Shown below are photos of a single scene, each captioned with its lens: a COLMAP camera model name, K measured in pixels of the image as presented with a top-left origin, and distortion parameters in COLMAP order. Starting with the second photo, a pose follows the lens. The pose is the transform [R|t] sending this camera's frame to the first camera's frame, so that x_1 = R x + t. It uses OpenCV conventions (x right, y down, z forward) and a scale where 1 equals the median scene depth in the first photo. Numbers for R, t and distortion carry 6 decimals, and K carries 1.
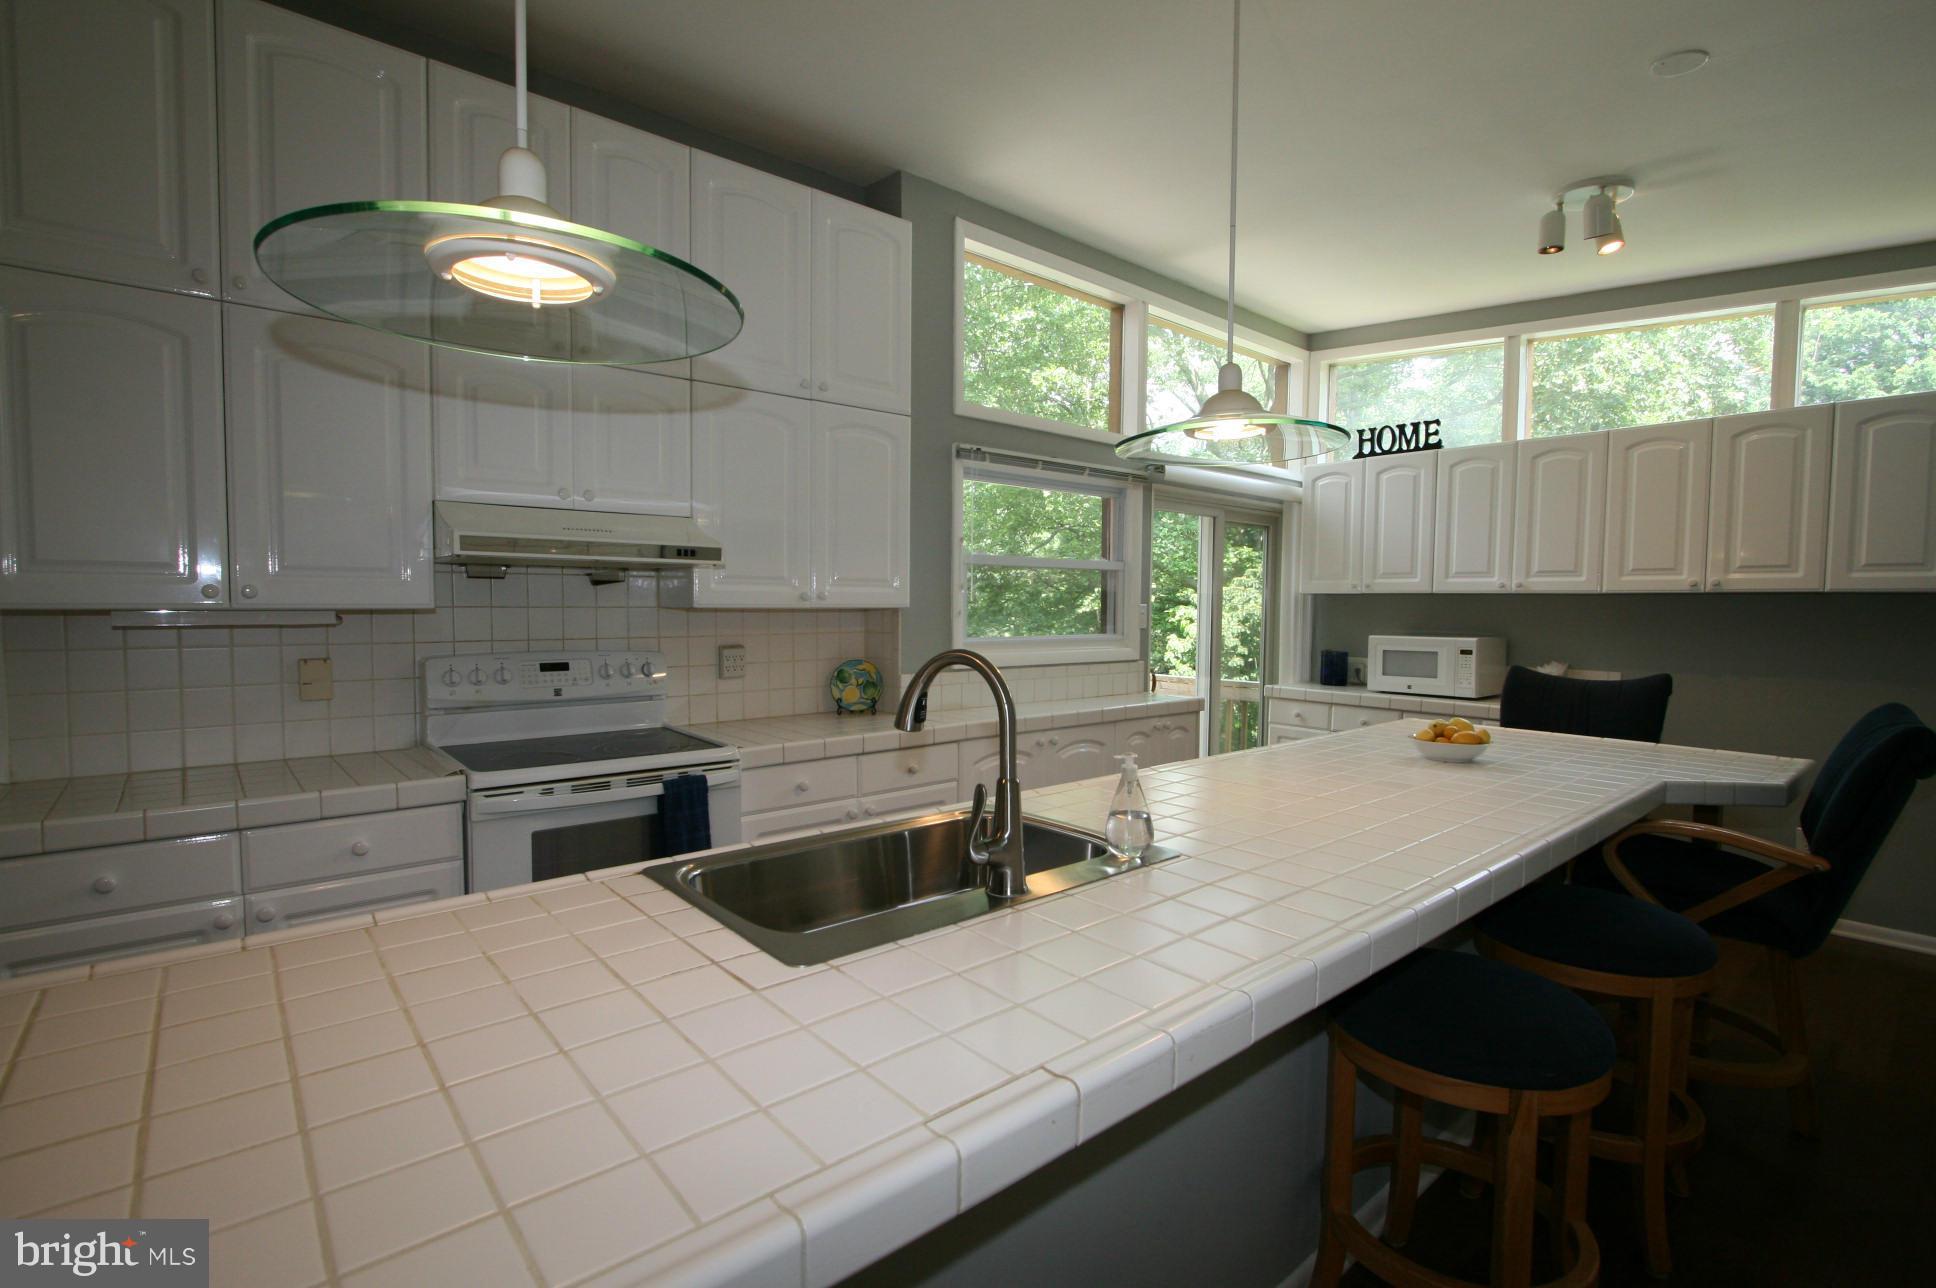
lens RADIAL K [[889.5, 0, 965.6], [0, 889.5, 650.0], [0, 0, 1]] dist [-0.000150, -0.000109]
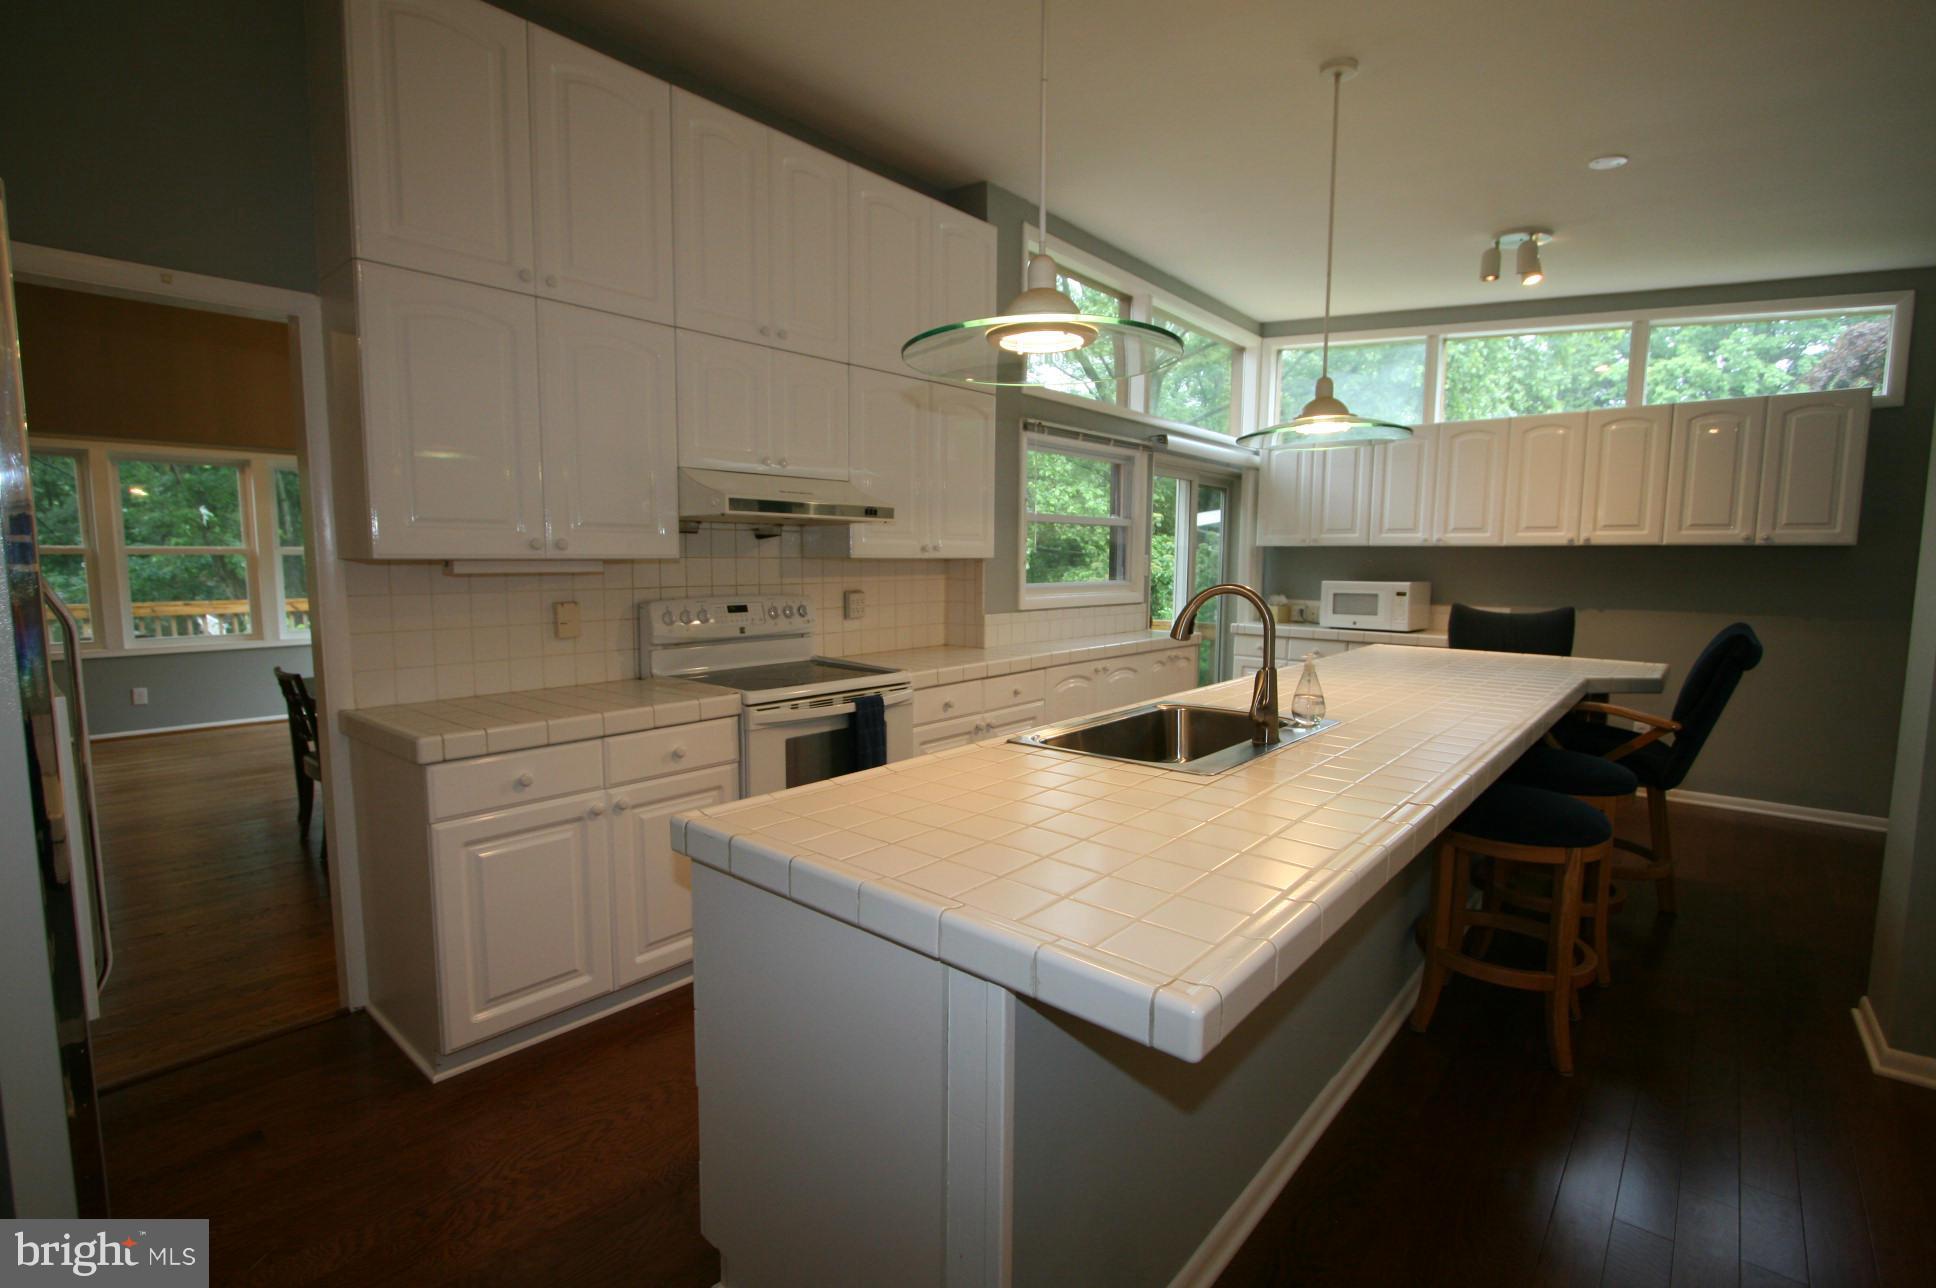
lens RADIAL K [[889.5, 0, 965.5], [0, 889.5, 644.5], [0, 0, 1]] dist [-0.000150, -0.000109]
pose [[0.988132, -0.016213, 0.152749, -0.291497], [0.008977, 0.998810, 0.047944, 0.010447], [-0.153344, -0.046004, 0.987101, -0.175780]]
